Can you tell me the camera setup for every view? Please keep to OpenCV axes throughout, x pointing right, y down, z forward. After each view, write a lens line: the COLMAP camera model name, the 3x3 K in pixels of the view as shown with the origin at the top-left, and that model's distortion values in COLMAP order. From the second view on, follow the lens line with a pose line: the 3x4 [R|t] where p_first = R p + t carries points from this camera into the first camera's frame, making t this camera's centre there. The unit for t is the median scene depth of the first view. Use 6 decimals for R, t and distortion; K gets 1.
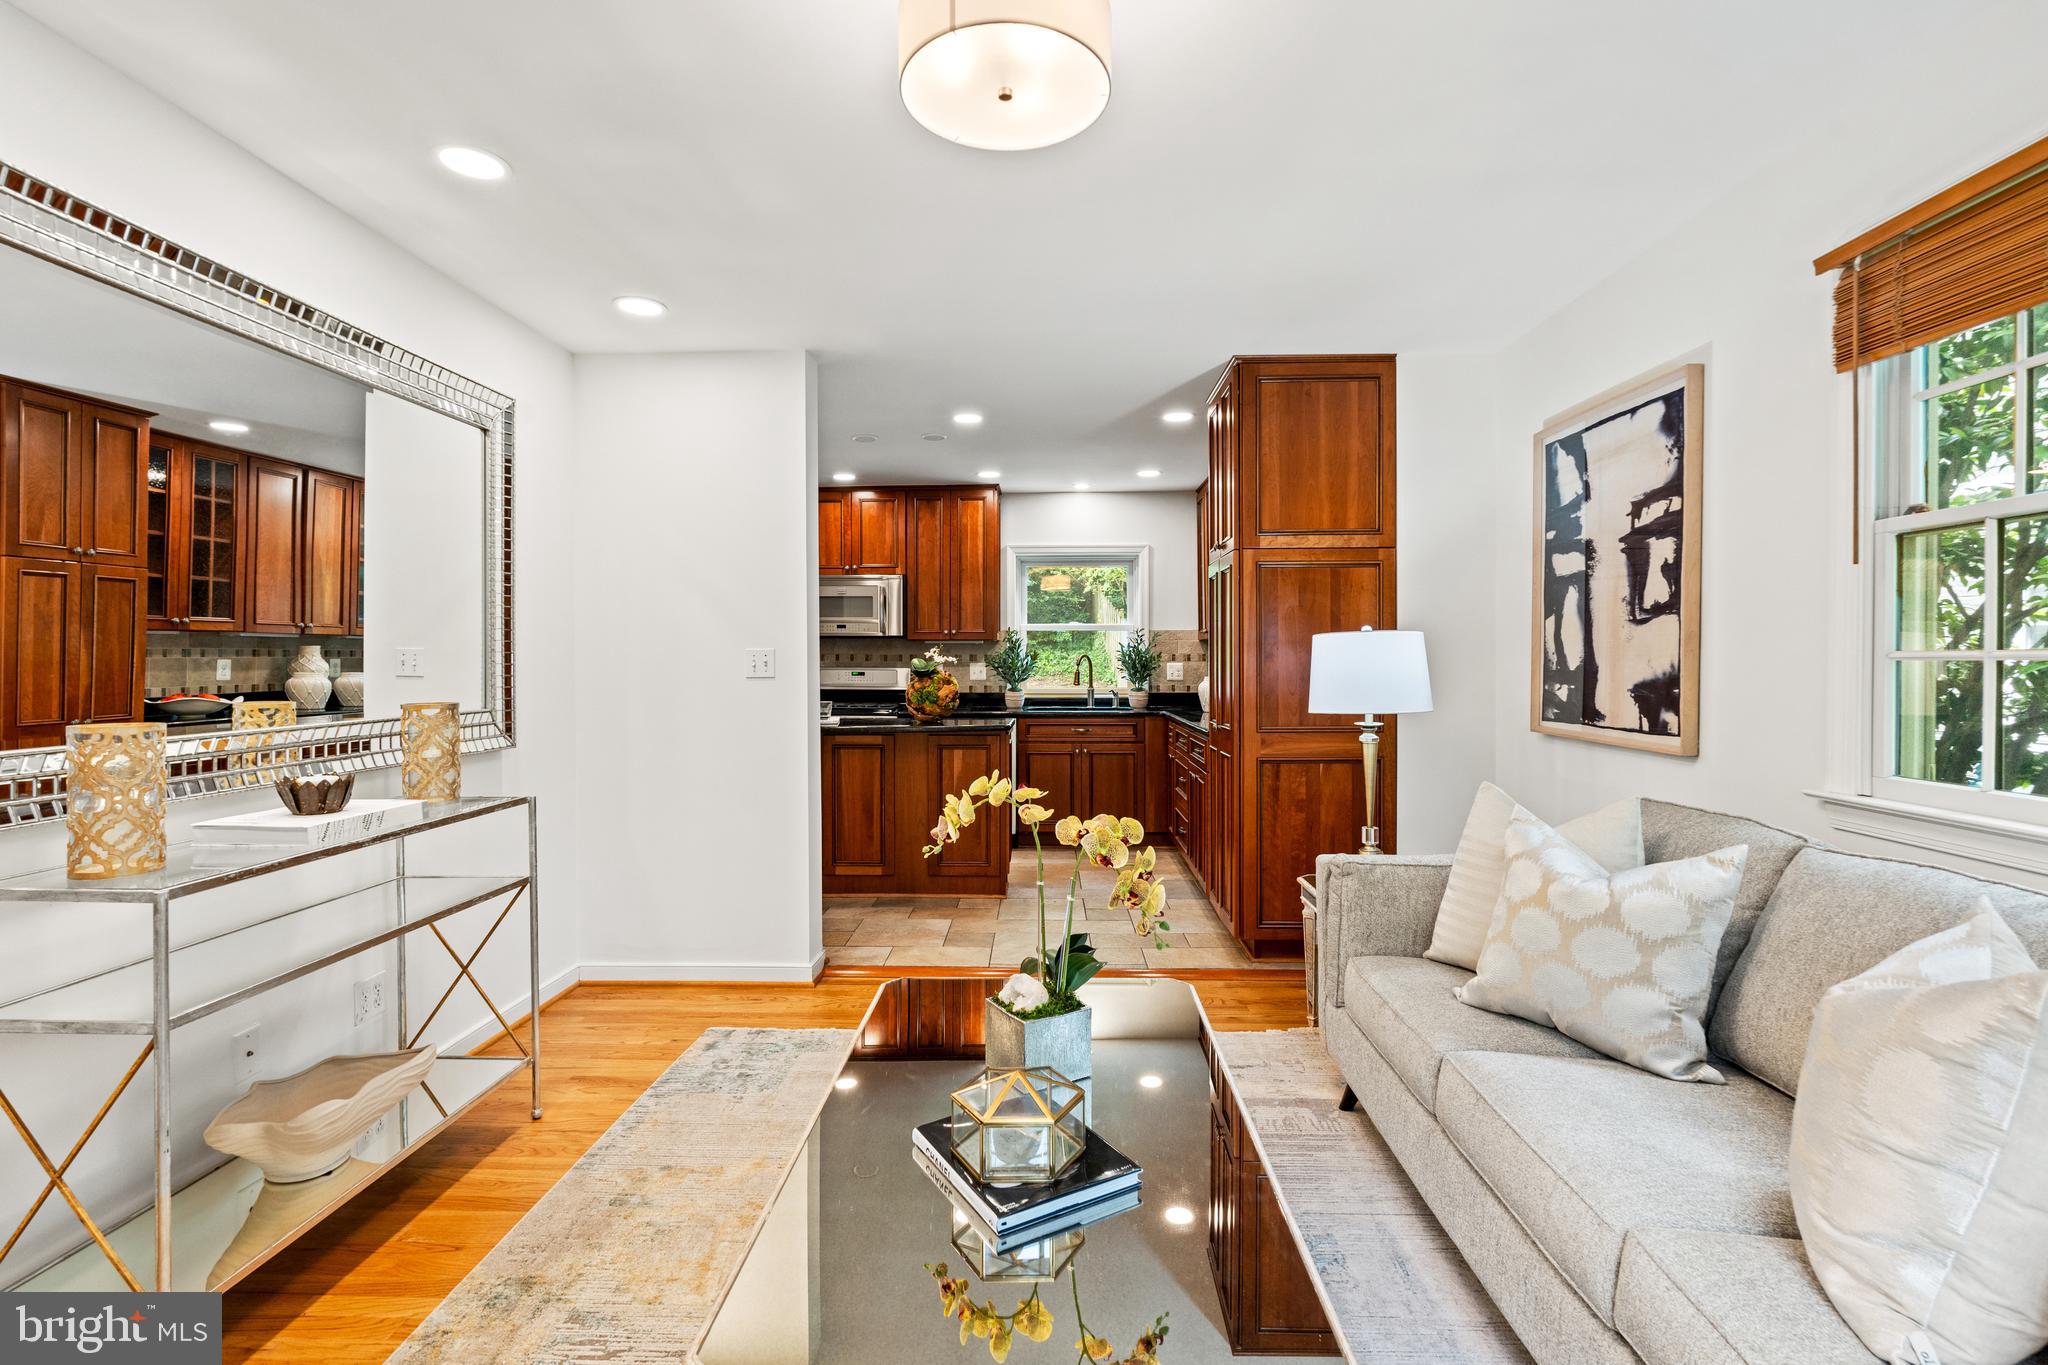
lens RADIAL K [[926.6, 0, 1029.6], [0, 926.6, 670.3], [0, 0, 1]] dist [0.004577, 0.000580]
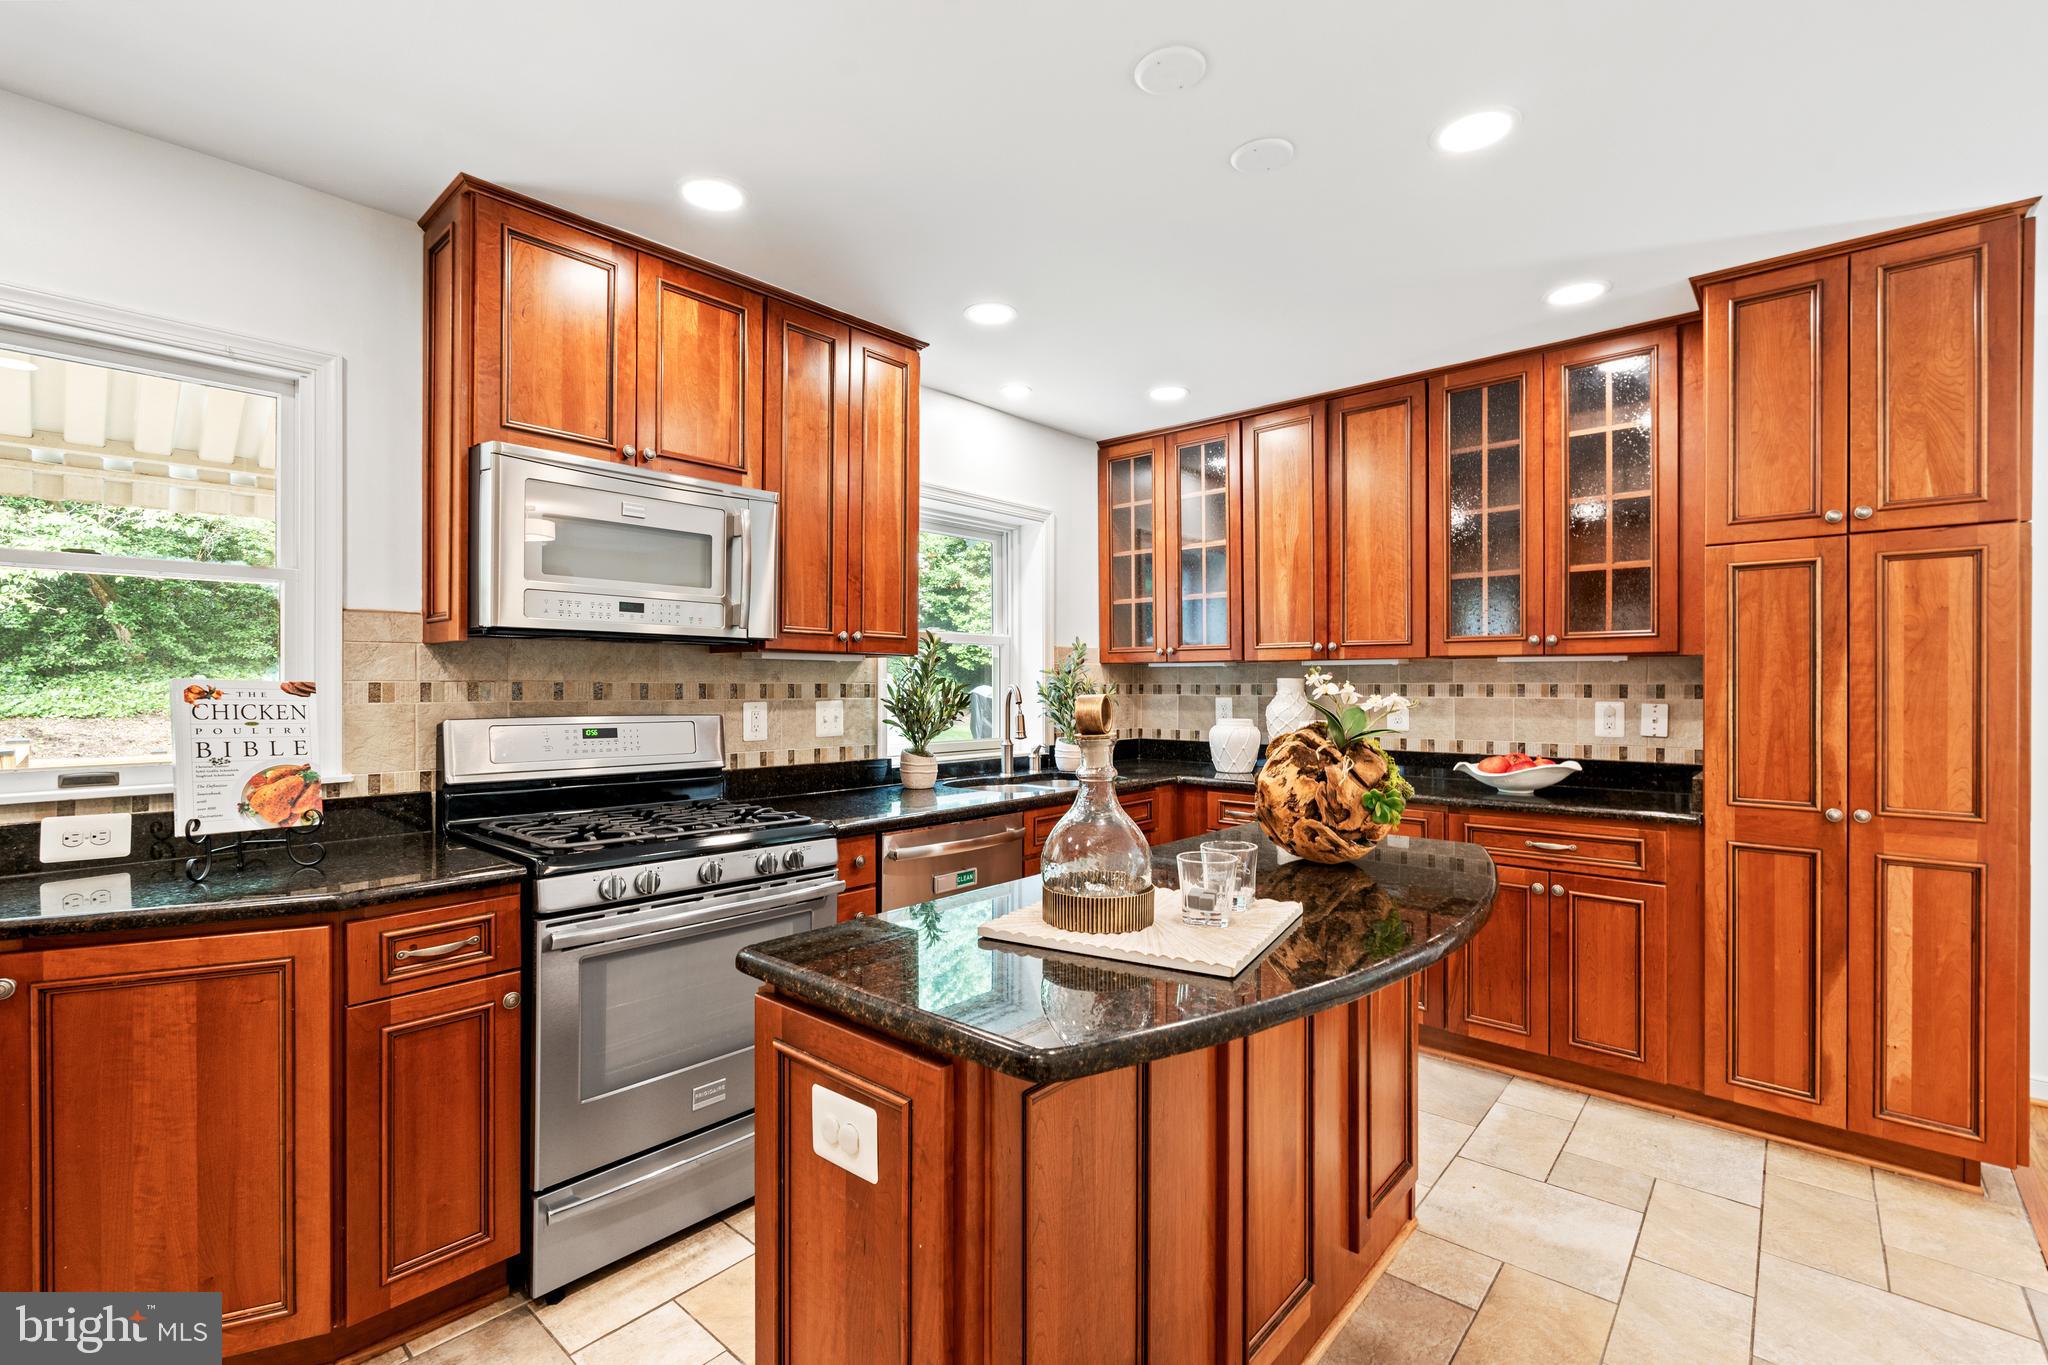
lens RADIAL K [[900.4, 0, 1016.4], [0, 900.4, 685.0], [0, 0, 1]] dist [-0.001654, 0.000199]
pose [[0.647754, 0.002676, 0.761845, -0.773687], [0.004767, 0.999960, -0.007564, -0.027107], [-0.761835, 0.008531, 0.647715, 1.348506]]
